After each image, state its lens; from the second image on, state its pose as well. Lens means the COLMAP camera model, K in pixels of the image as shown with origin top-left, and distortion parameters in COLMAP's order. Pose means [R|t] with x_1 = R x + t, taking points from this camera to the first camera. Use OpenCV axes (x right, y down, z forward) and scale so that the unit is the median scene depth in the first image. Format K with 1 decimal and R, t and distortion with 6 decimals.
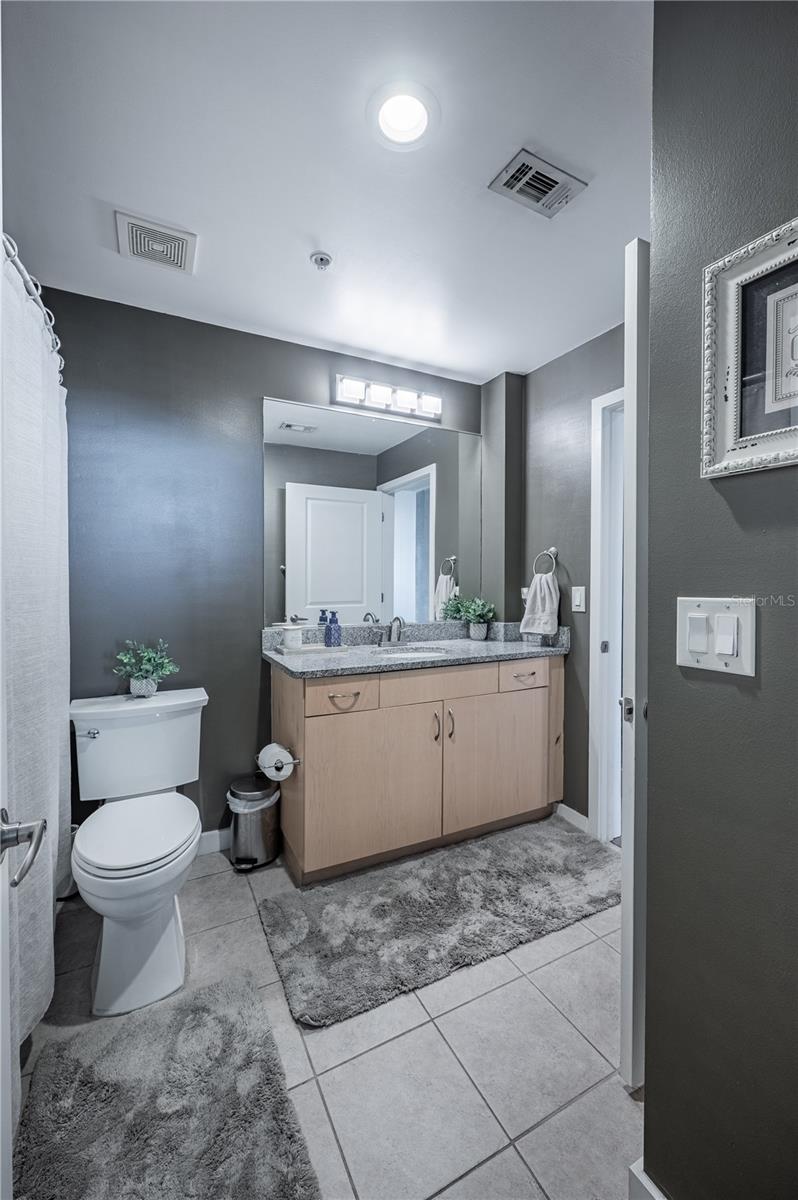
lens RADIAL K [[476.7, 0, 394.2], [0, 476.7, 588.0], [0, 0, 1]] dist [-0.000625, -0.000468]
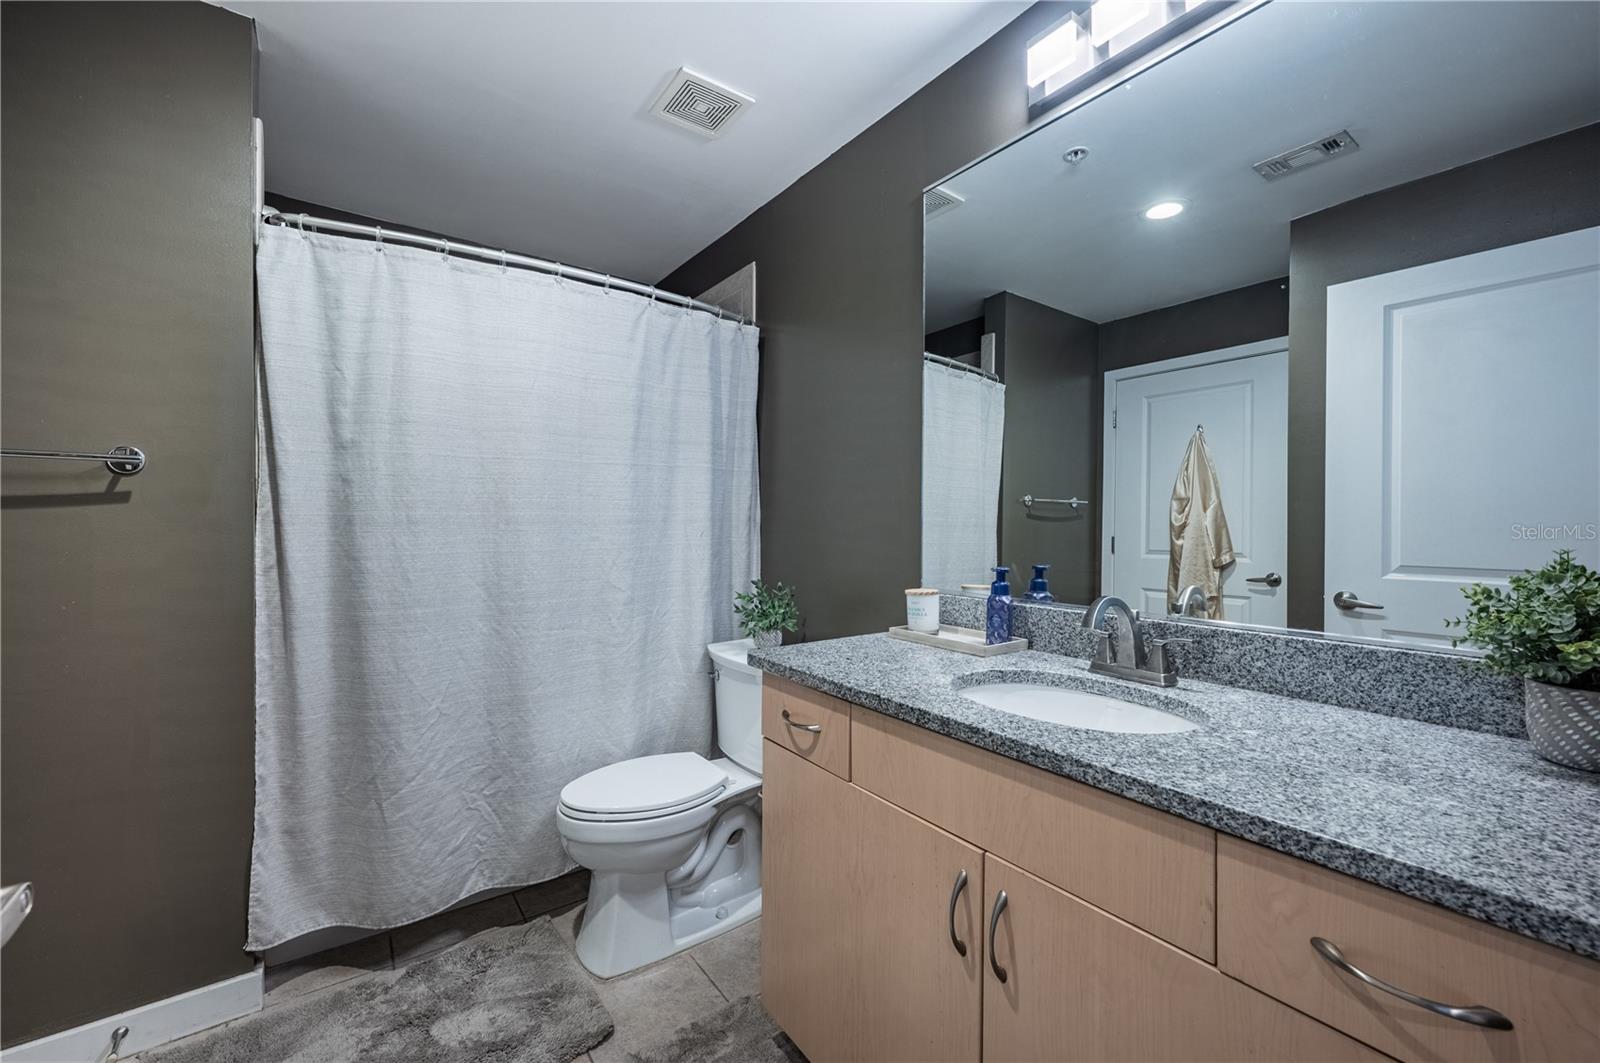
lens RADIAL K [[635.6, 0, 798.2], [0, 635.6, 535.3], [0, 0, 1]] dist [-0.000625, -0.000468]
pose [[0.162451, 0.009675, -0.986669, 0.458781], [-0.018310, 0.999809, 0.006790, 0.016360], [0.986547, 0.016963, 0.162597, 0.718237]]
